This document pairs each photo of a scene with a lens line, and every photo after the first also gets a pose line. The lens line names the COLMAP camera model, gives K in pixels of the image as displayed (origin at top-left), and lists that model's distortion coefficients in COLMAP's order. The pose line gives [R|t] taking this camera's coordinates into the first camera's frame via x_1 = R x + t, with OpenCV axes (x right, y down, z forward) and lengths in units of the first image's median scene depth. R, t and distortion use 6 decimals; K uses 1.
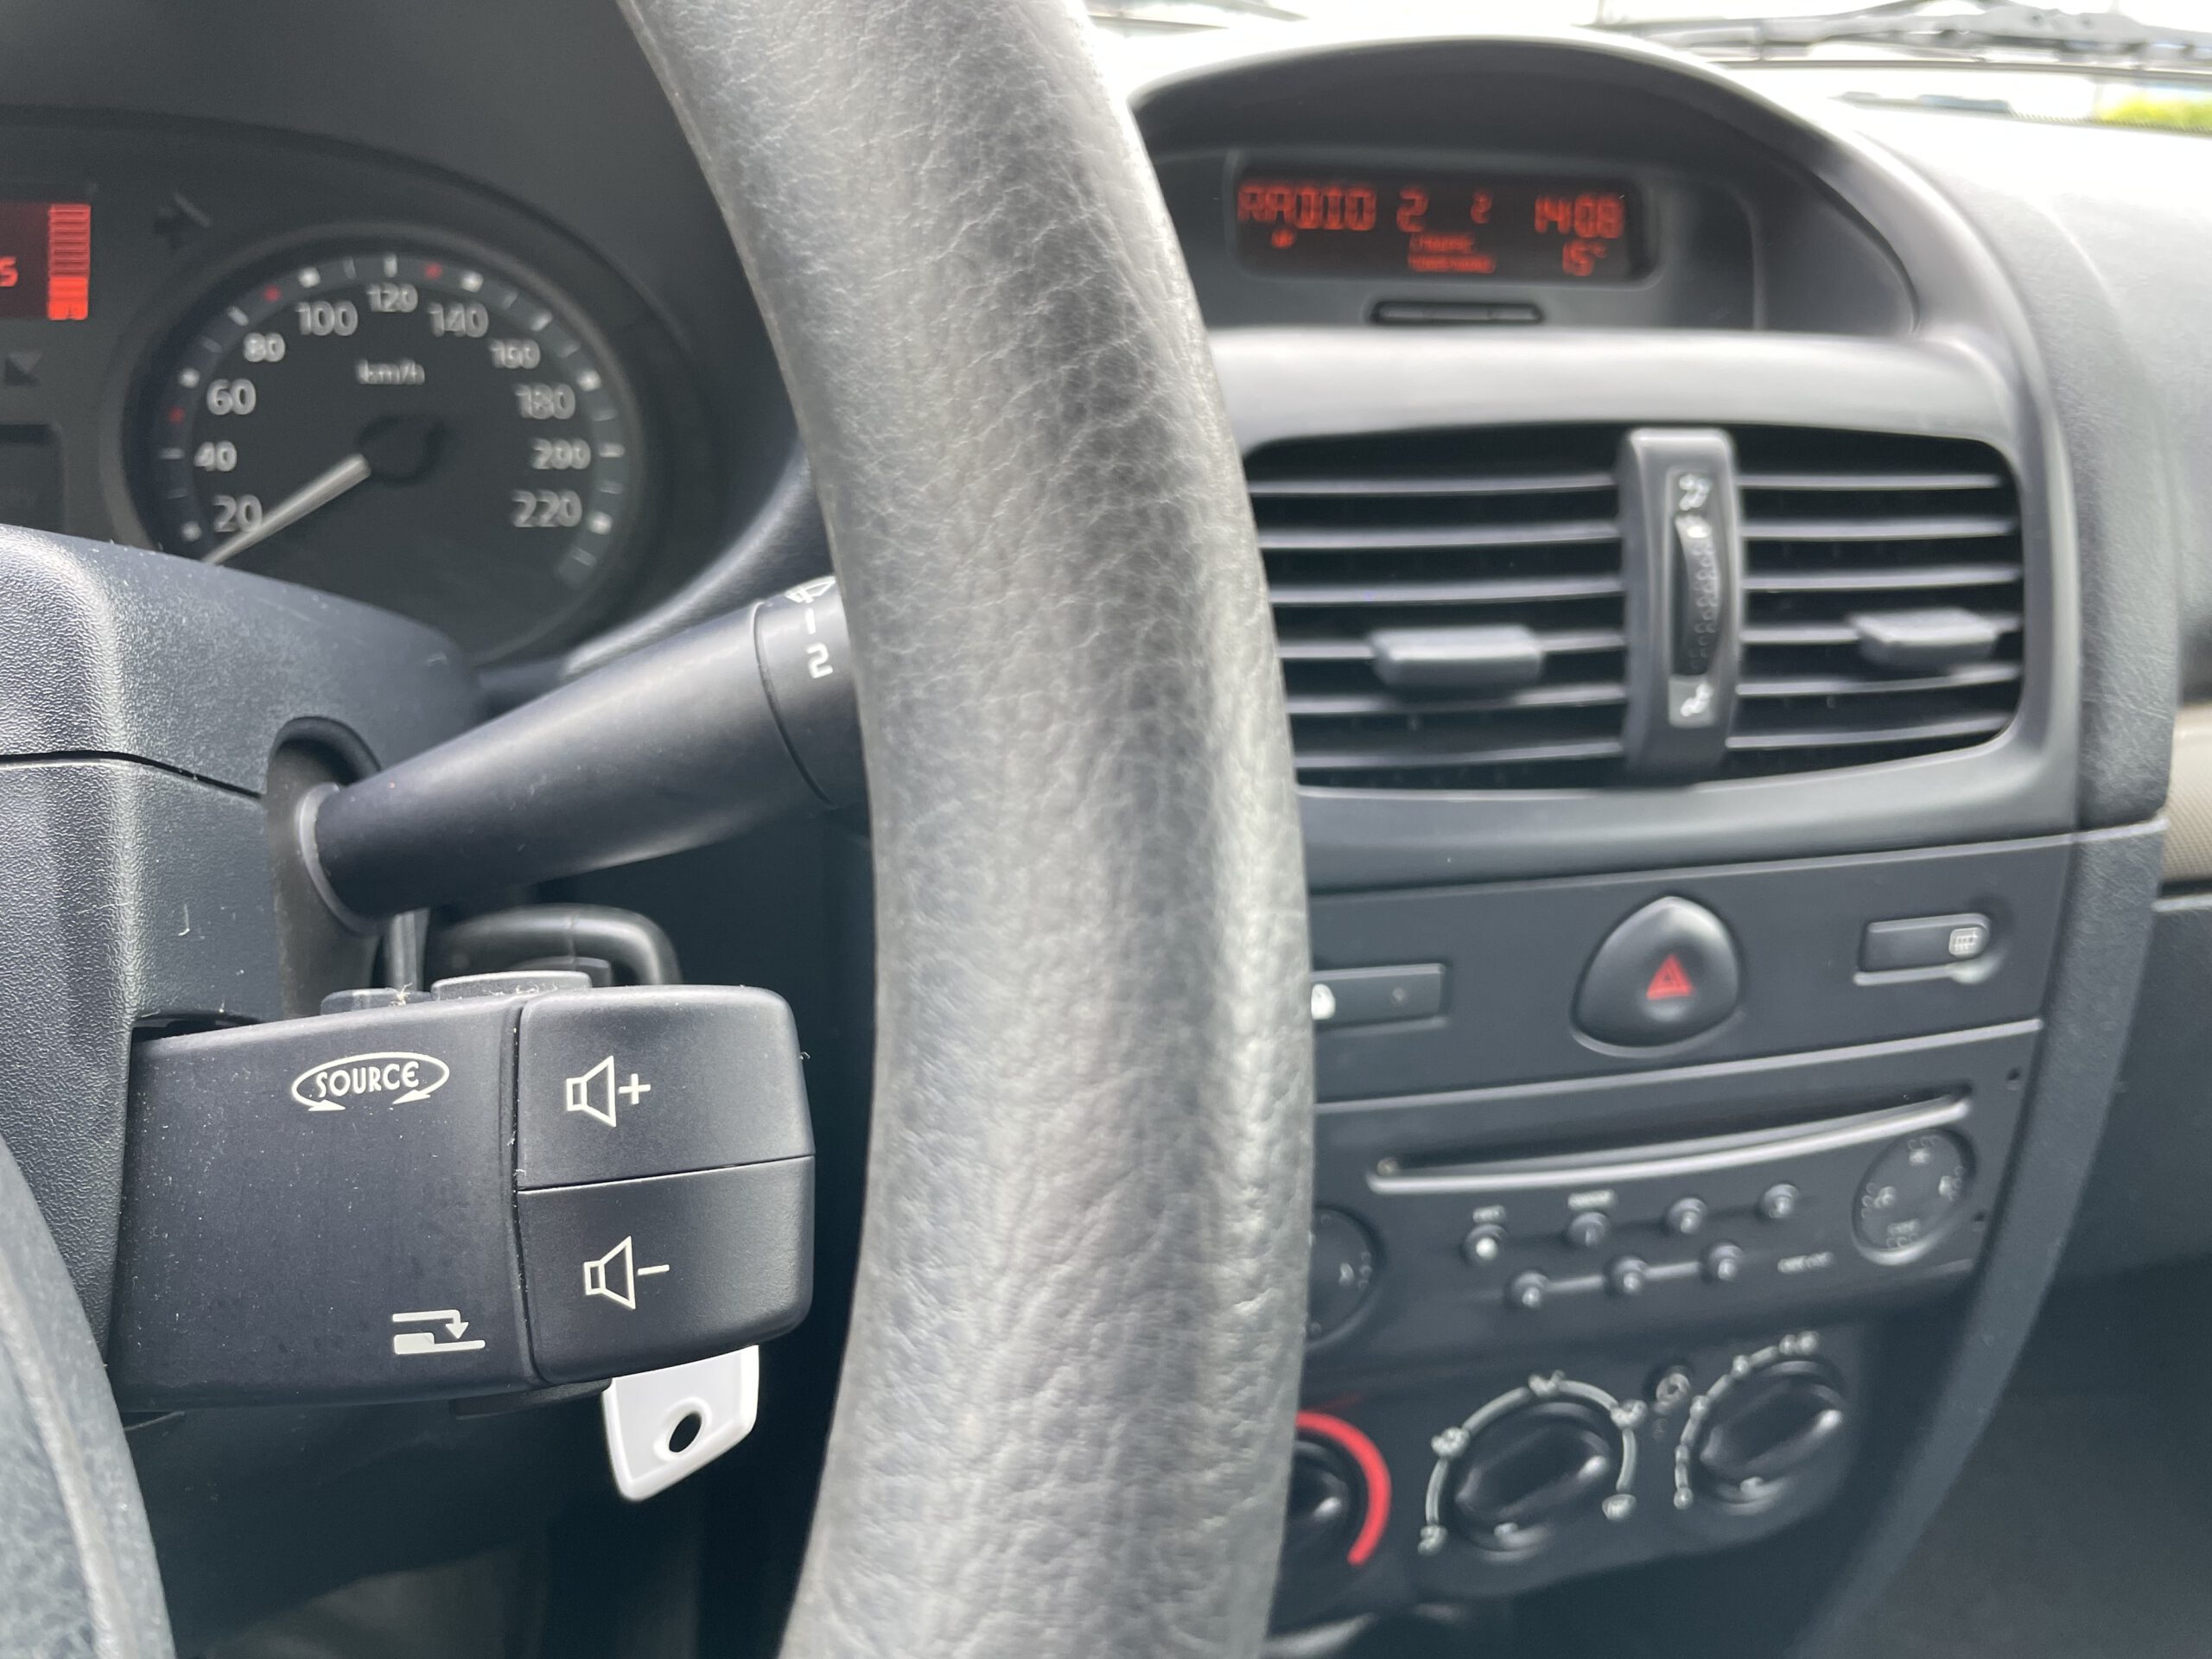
lens RADIAL K [[1695.6, 0, 1097.1], [0, 1695.6, 798.9], [0, 0, 1]] dist [0.076859, -0.110201]
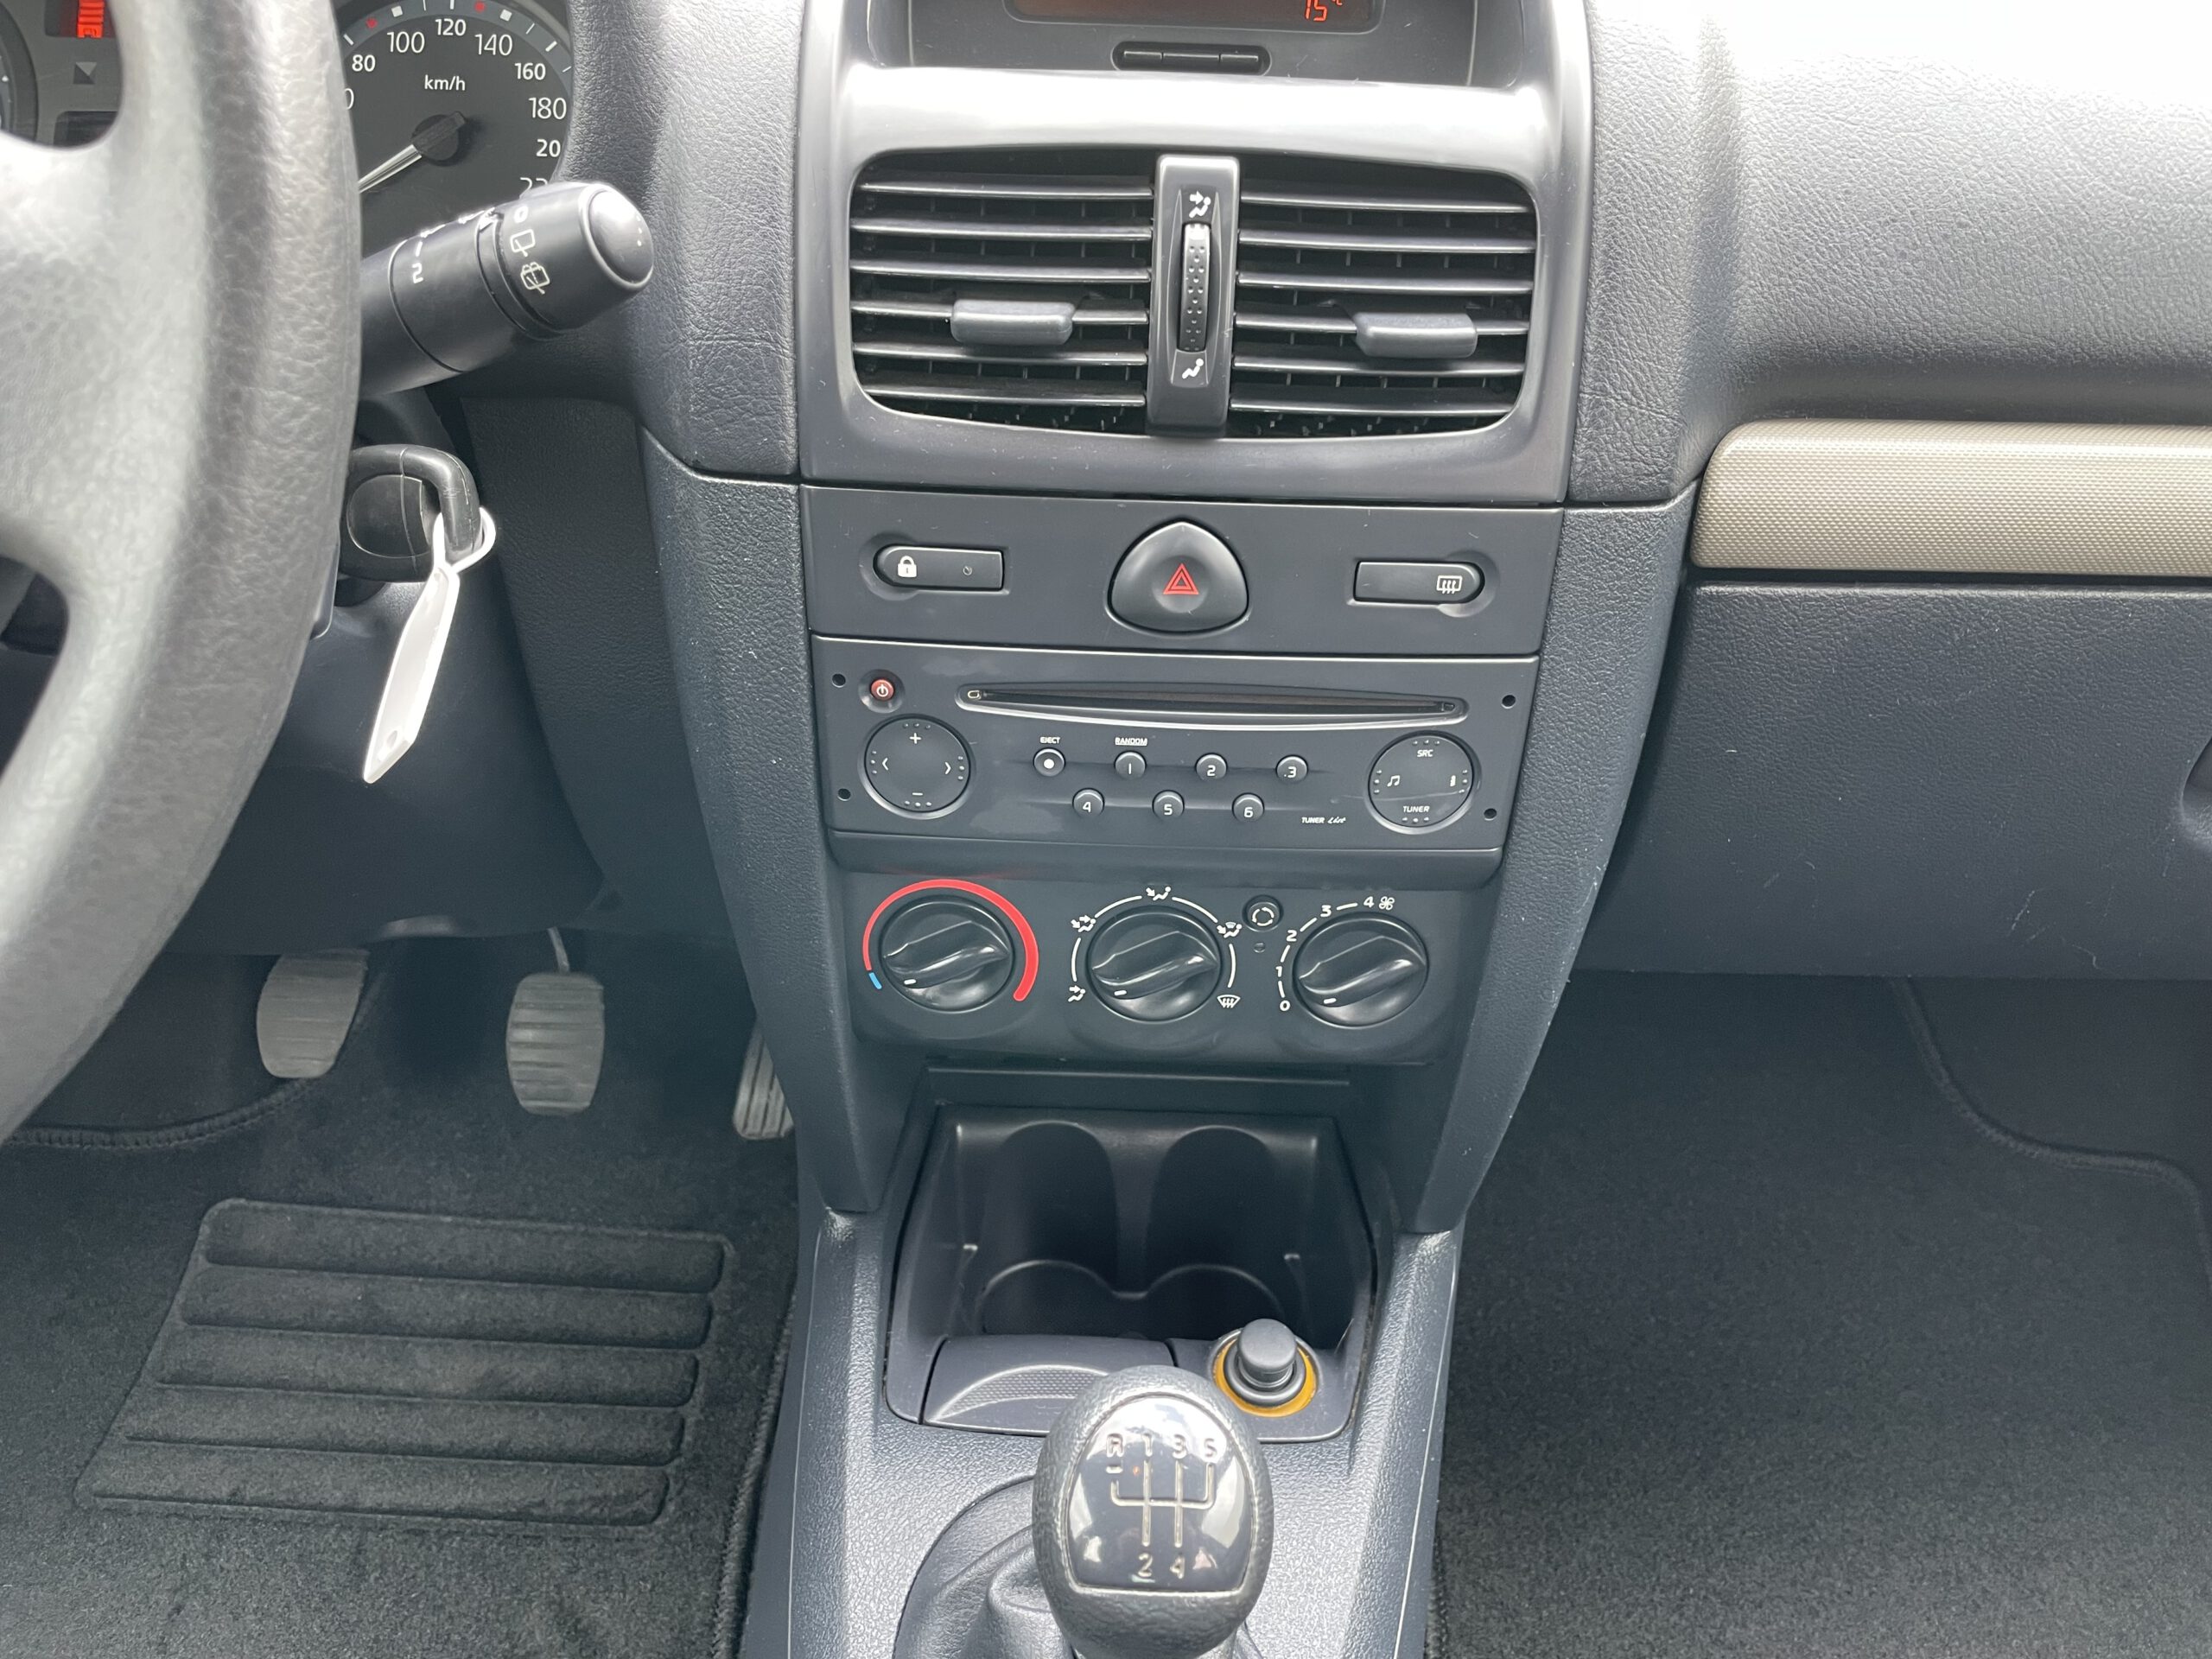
lens RADIAL K [[1695.6, 0, 1116.8], [0, 1695.6, 805.0], [0, 0, 1]] dist [0.076859, -0.110201]
pose [[0.960024, 0.128259, -0.248805, 0.590373], [-0.088712, 0.982439, 0.164145, 0.057193], [0.265489, -0.135511, 0.954543, -0.301111]]
